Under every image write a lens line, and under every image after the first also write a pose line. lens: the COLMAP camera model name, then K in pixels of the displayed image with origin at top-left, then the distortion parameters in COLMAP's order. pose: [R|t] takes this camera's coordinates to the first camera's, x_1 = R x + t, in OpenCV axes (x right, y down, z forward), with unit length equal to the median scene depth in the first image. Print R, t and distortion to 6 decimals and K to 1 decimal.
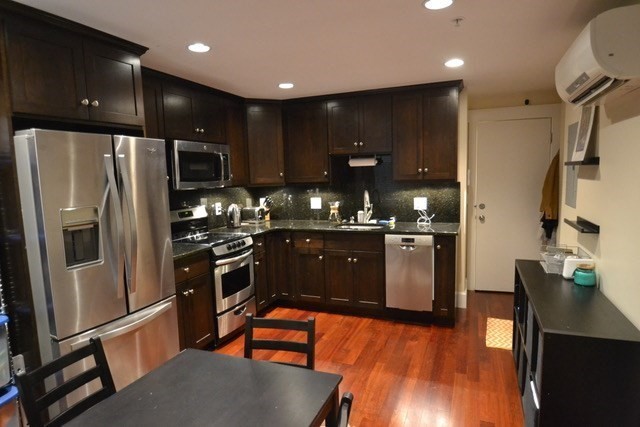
lens RADIAL K [[377.7, 0, 323.0], [0, 377.7, 216.2], [0, 0, 1]] dist [-0.006939, -0.003340]
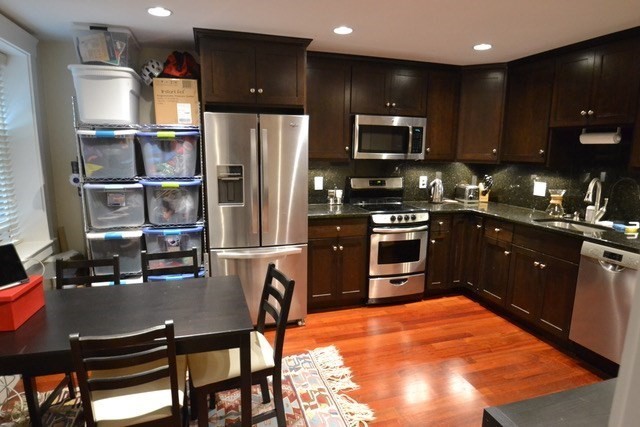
lens RADIAL K [[377.7, 0, 323.5], [0, 377.7, 214.8], [0, 0, 1]] dist [-0.006939, -0.003340]
pose [[0.638737, 0.169452, -0.750534, 0.358782], [-0.119234, 0.985463, 0.121020, -0.026283], [0.760131, 0.012189, 0.649656, 0.157735]]
